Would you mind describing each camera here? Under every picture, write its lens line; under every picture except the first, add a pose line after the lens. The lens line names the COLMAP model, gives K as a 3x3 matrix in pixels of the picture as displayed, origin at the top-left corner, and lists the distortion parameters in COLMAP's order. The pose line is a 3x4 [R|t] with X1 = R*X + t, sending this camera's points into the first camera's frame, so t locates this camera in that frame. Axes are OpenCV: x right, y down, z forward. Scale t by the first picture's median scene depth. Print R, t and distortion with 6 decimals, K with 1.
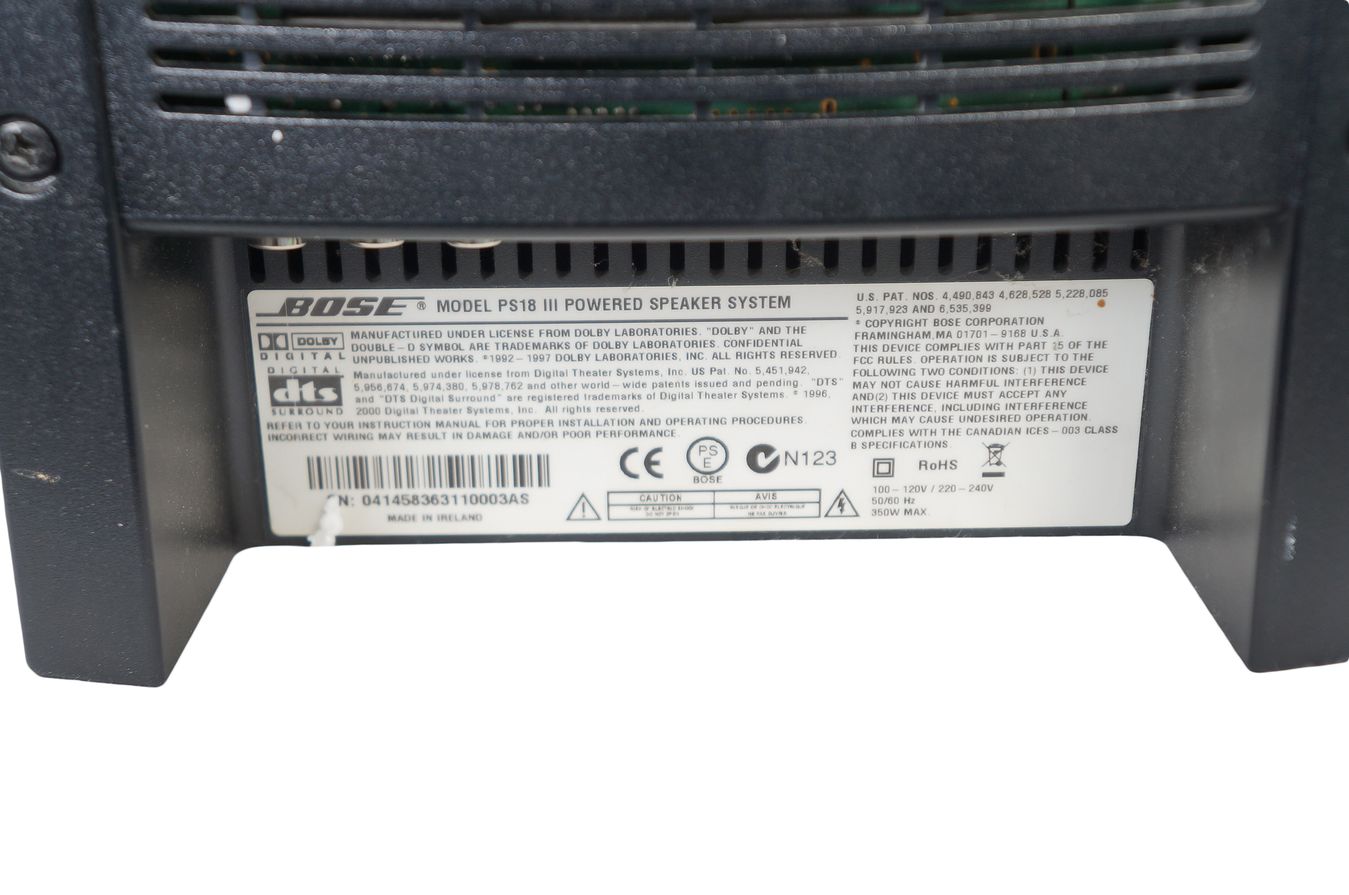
lens RADIAL K [[2314.0, 0, 668.0], [0, 2314.0, 446.4], [0, 0, 1]] dist [0.212215, 0.000000]
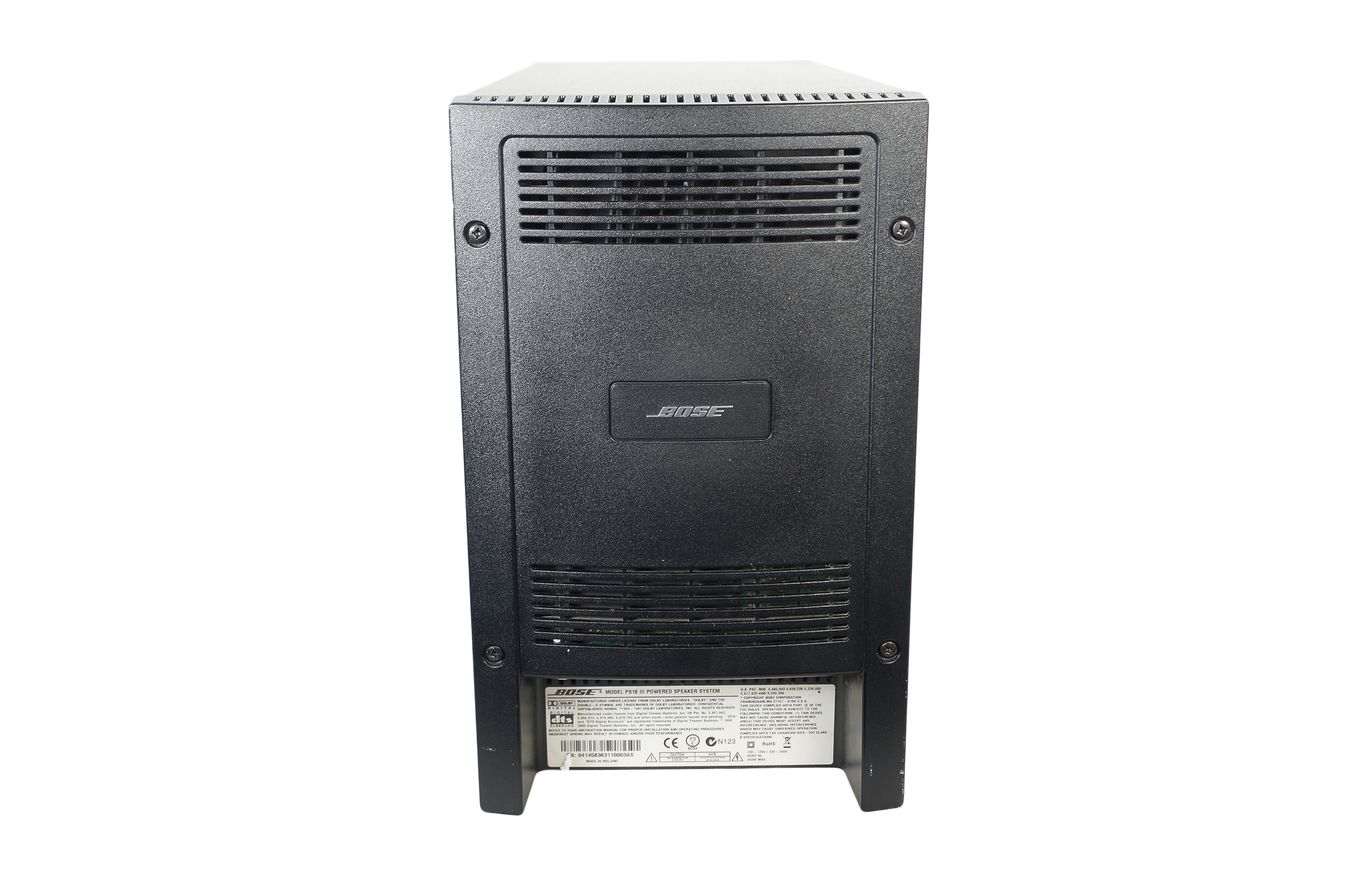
lens RADIAL K [[1577.2, 0, 675.8], [0, 1577.2, 450.7], [0, 0, 1]] dist [0.004207, 0.000000]
pose [[0.999979, 0.004179, 0.004971, -0.017223], [-0.003384, 0.988614, -0.150438, -0.061364], [-0.005543, 0.150418, 0.988607, -1.113002]]
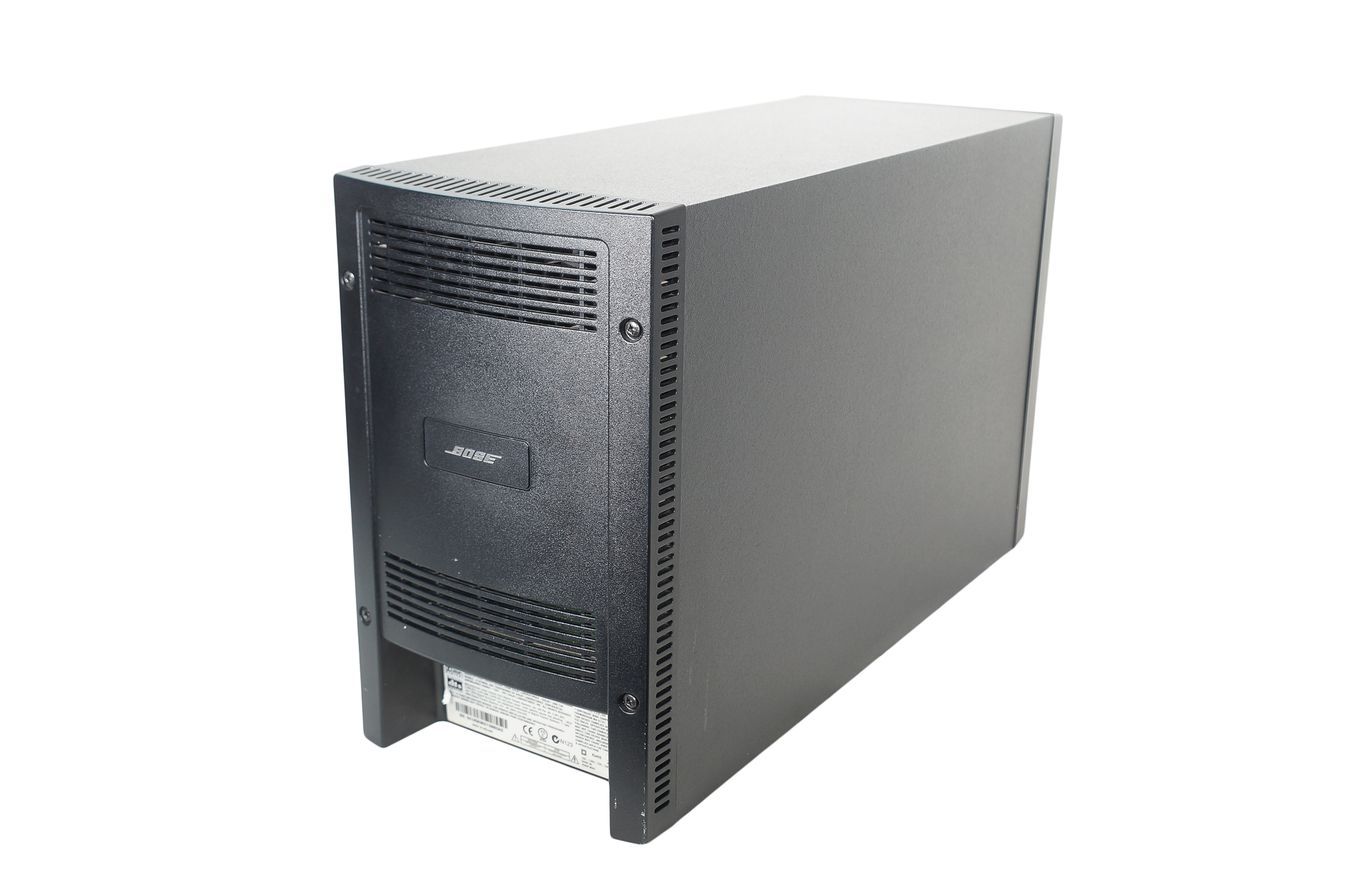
lens RADIAL K [[1577.2, 0, 671.9], [0, 1577.2, 445.0], [0, 0, 1]] dist [0.004207, 0.000000]
pose [[0.825706, 0.197110, -0.528542, 1.361464], [-0.249774, 0.967862, -0.029260, -0.399851], [0.505788, 0.156176, 0.848403, -0.989320]]
